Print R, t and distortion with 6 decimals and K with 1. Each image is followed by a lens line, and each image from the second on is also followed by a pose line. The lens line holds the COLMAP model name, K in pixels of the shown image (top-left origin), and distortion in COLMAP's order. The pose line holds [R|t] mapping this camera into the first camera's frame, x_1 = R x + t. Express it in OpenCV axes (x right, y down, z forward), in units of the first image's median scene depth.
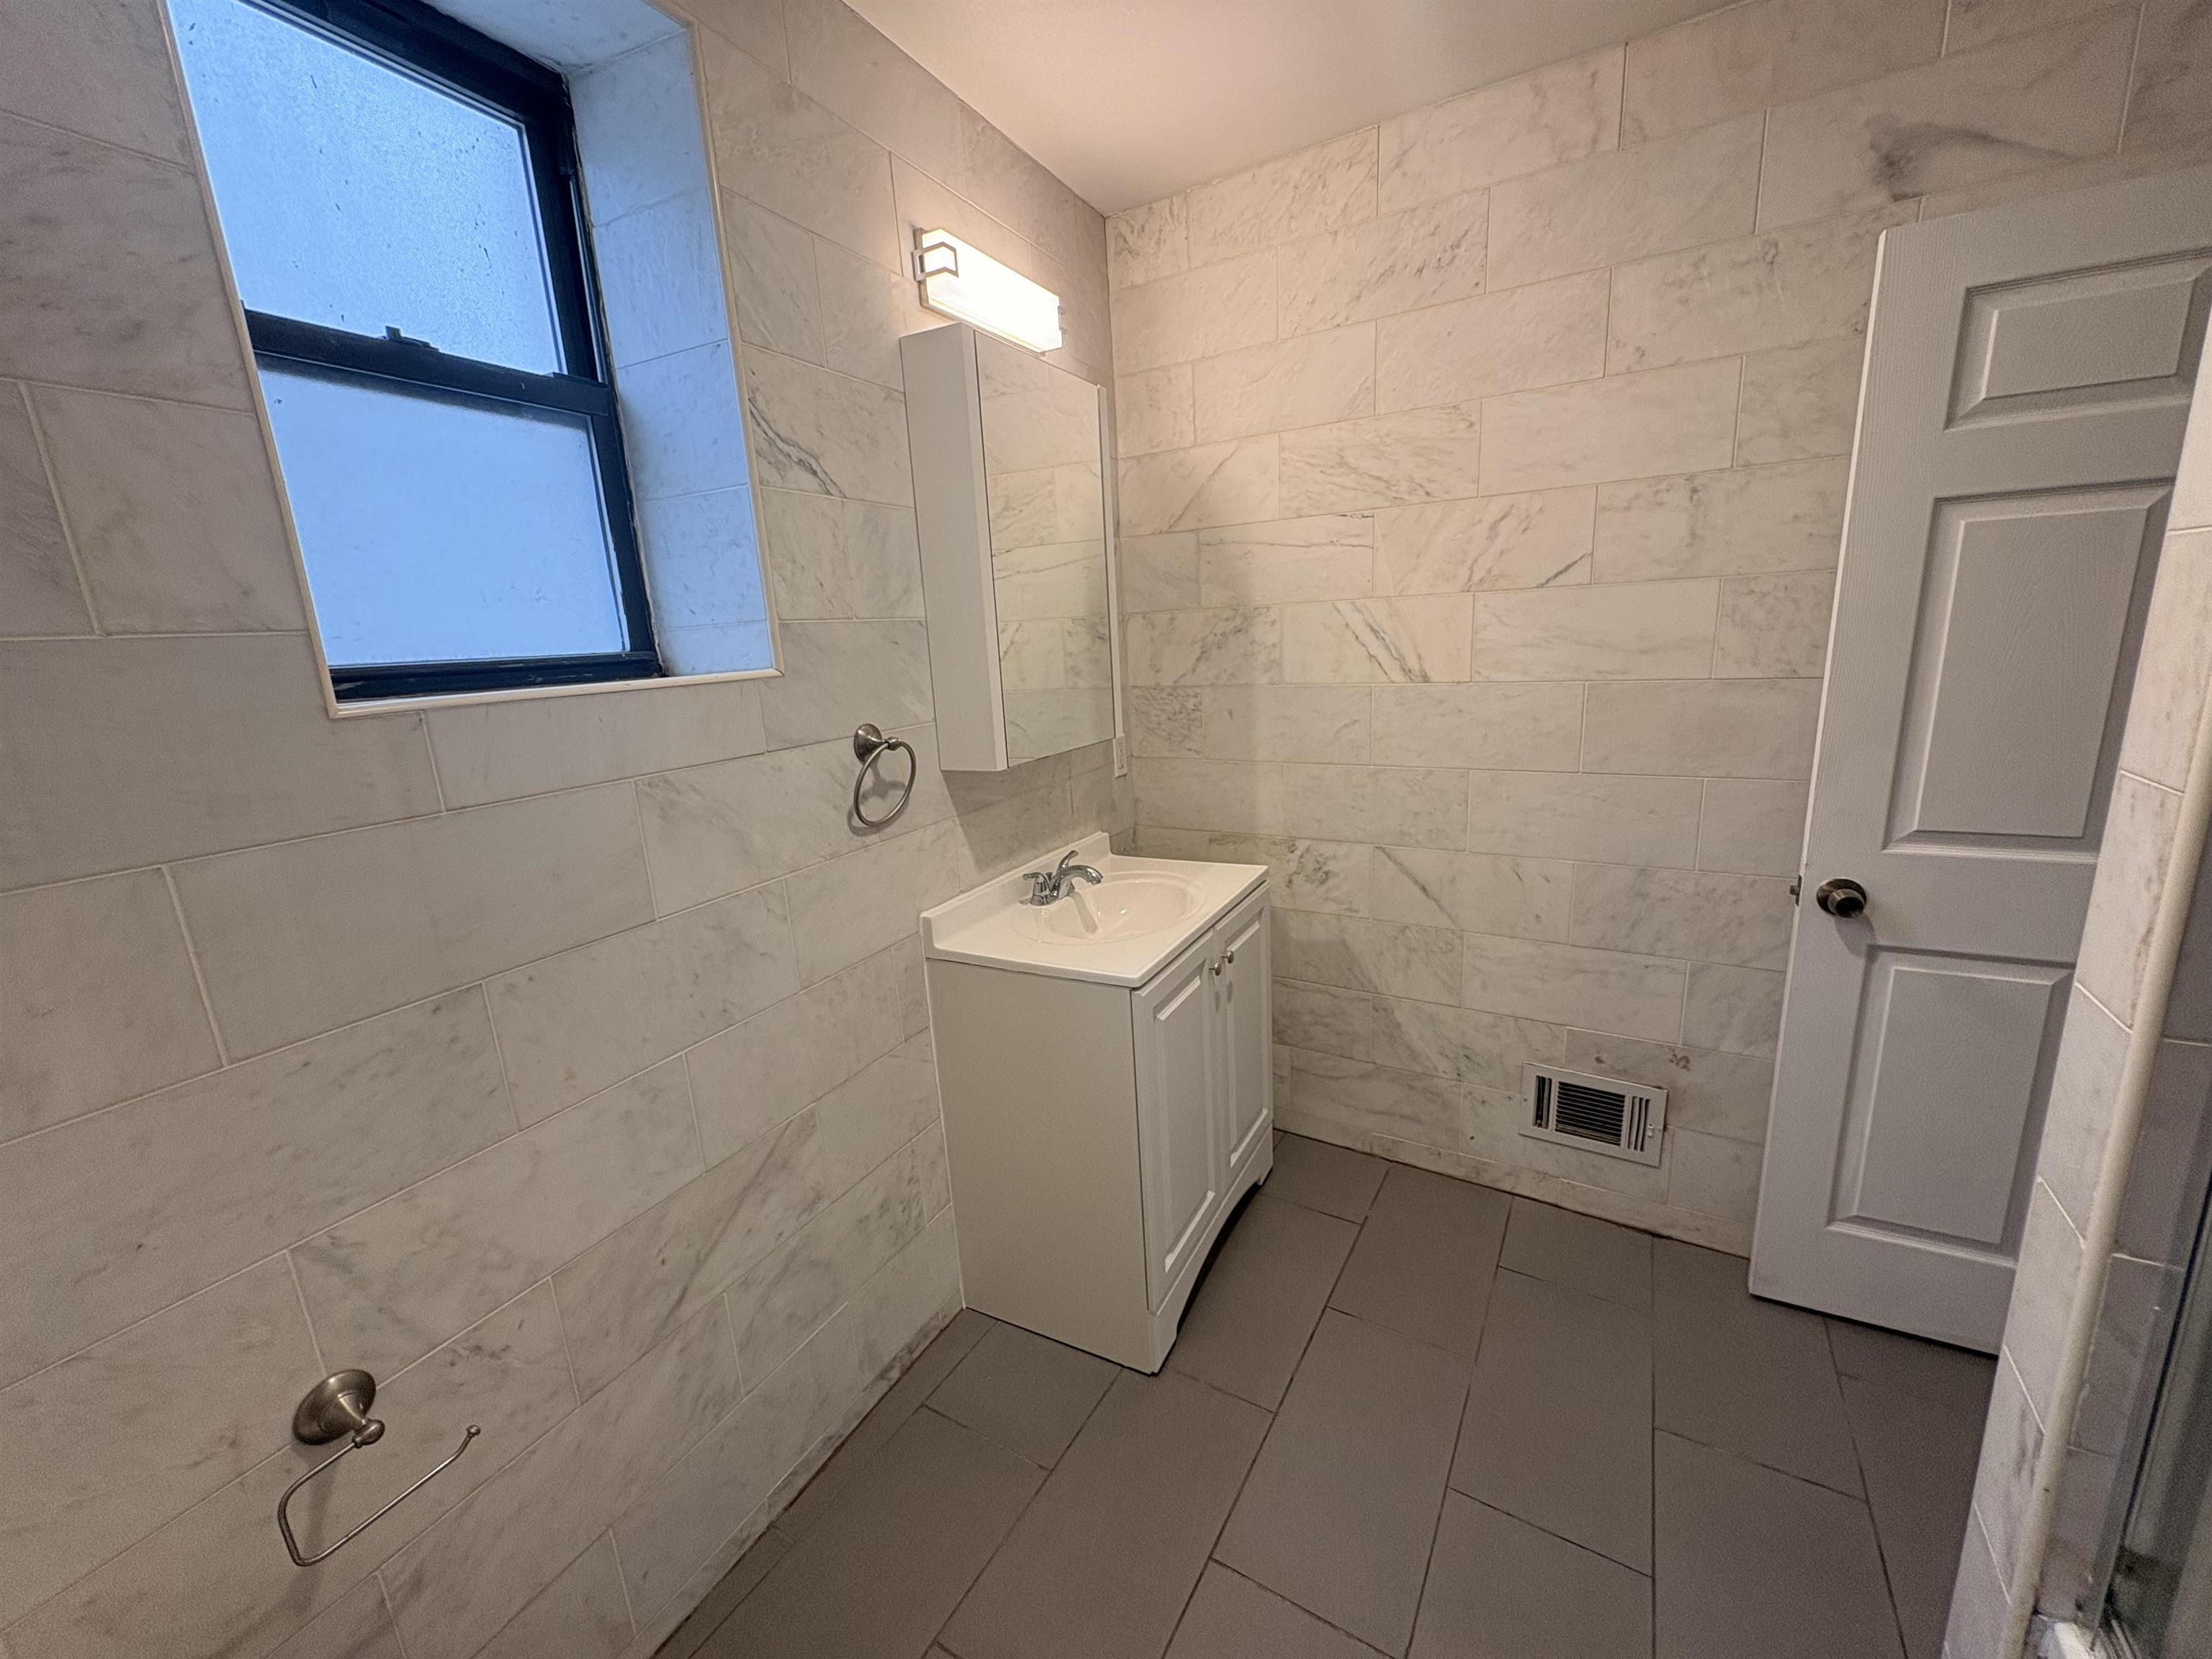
lens RADIAL K [[881.5, 0, 1109.0], [0, 881.5, 830.3], [0, 0, 1]] dist [0.000317, -0.000028]
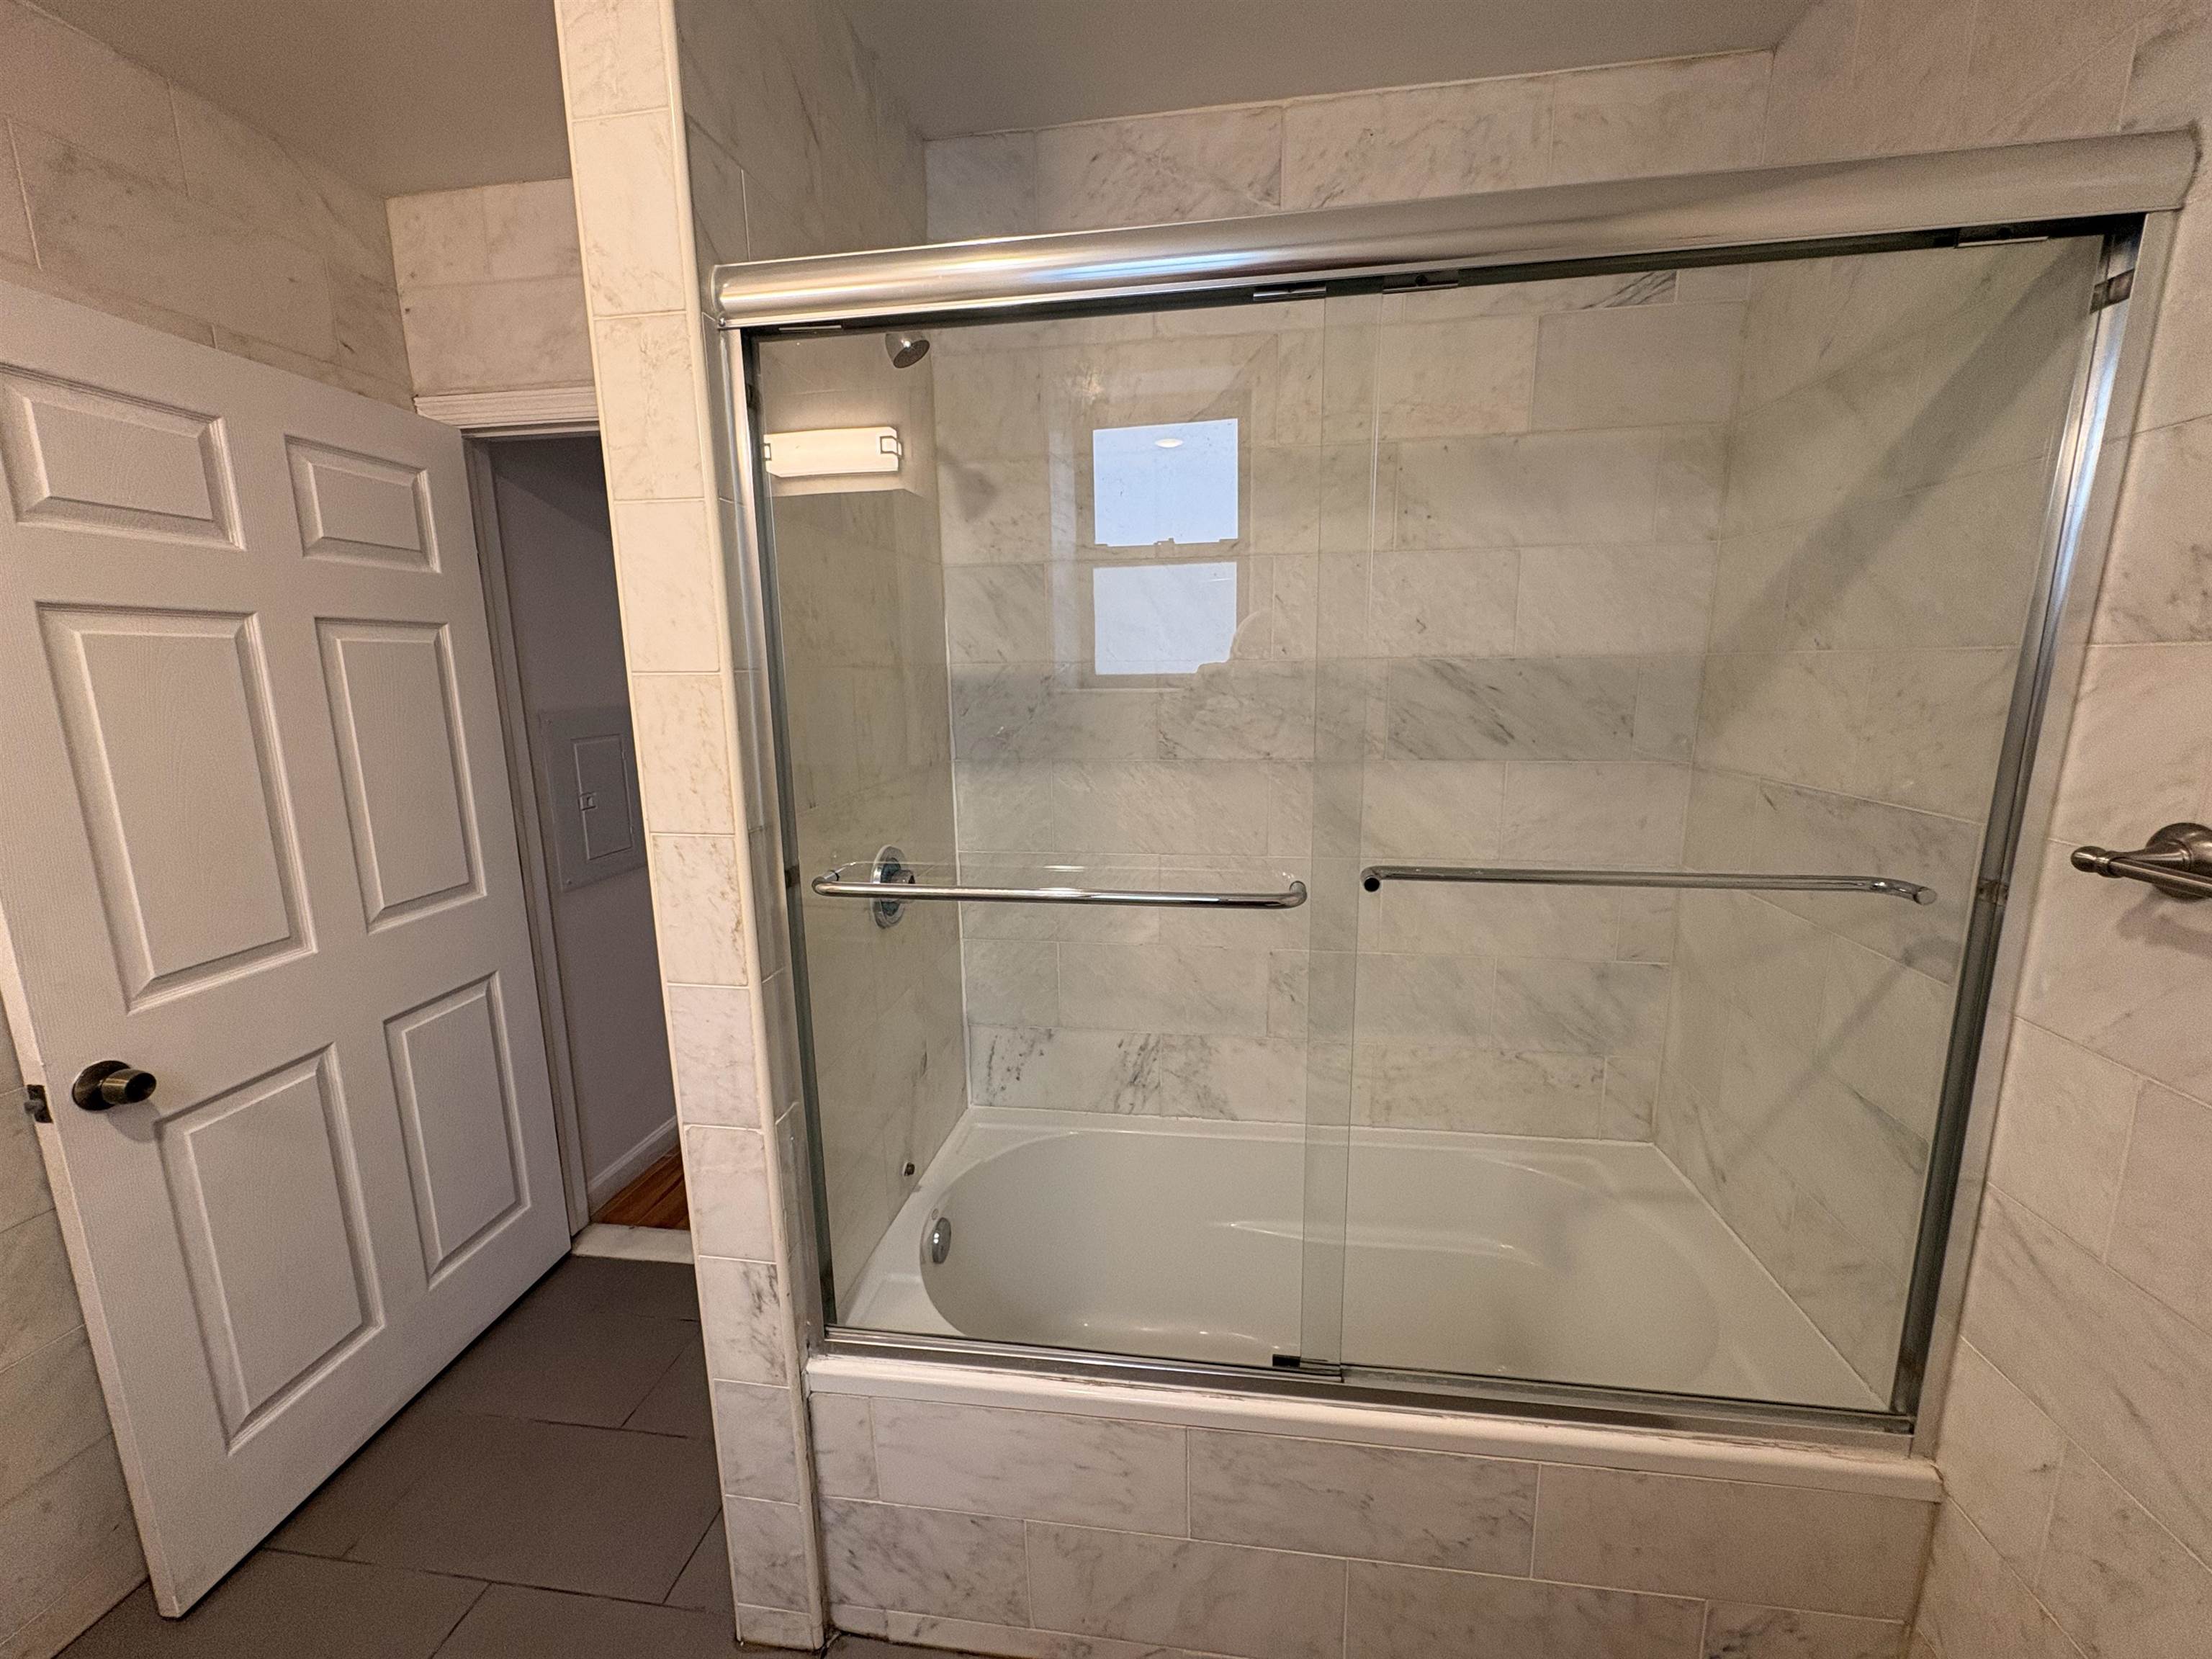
lens RADIAL K [[881.5, 0, 1109.0], [0, 881.5, 830.3], [0, 0, 1]] dist [0.000317, -0.000028]
pose [[-0.384049, -0.114095, 0.916236, -0.246639], [0.236573, 0.947050, 0.217094, -0.112579], [-0.892490, 0.300132, -0.336722, 0.441010]]
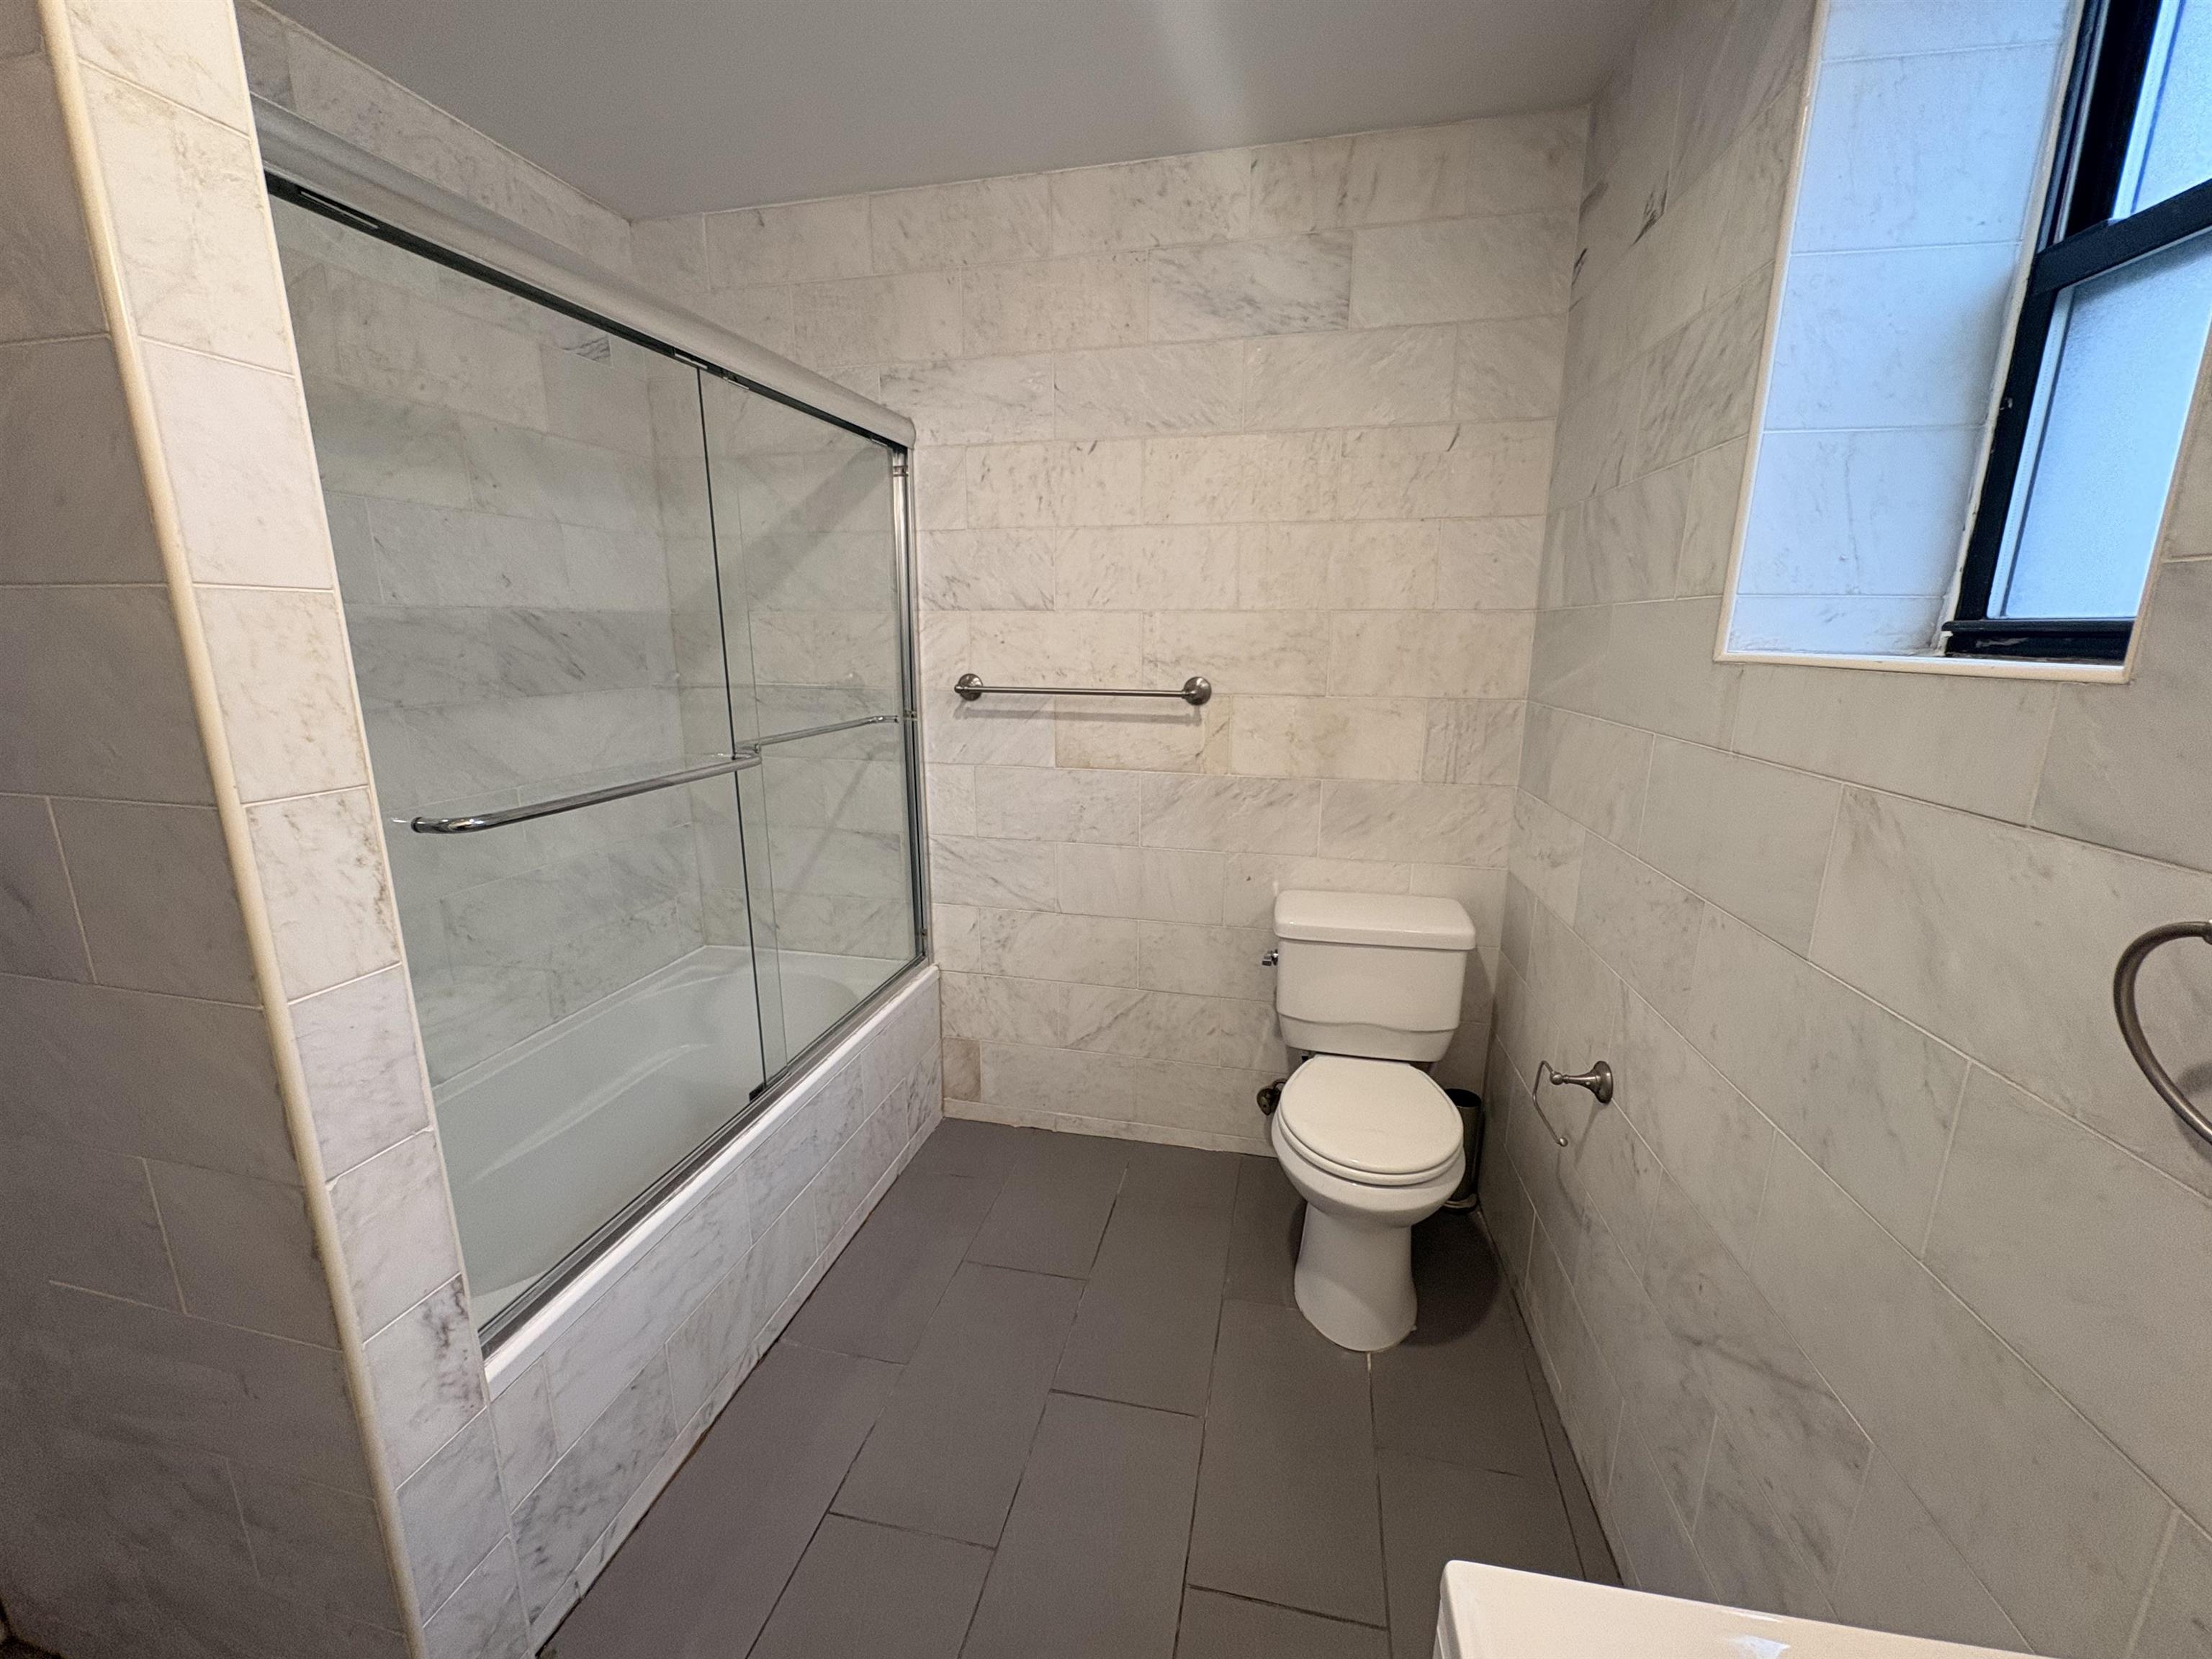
lens RADIAL K [[881.5, 0, 1109.0], [0, 881.5, 830.3], [0, 0, 1]] dist [0.000317, -0.000028]
pose [[-0.950588, 0.117724, -0.287269, 0.249921], [-0.020307, 0.899755, 0.435922, -0.284113], [0.309790, 0.420216, -0.852906, 1.212717]]
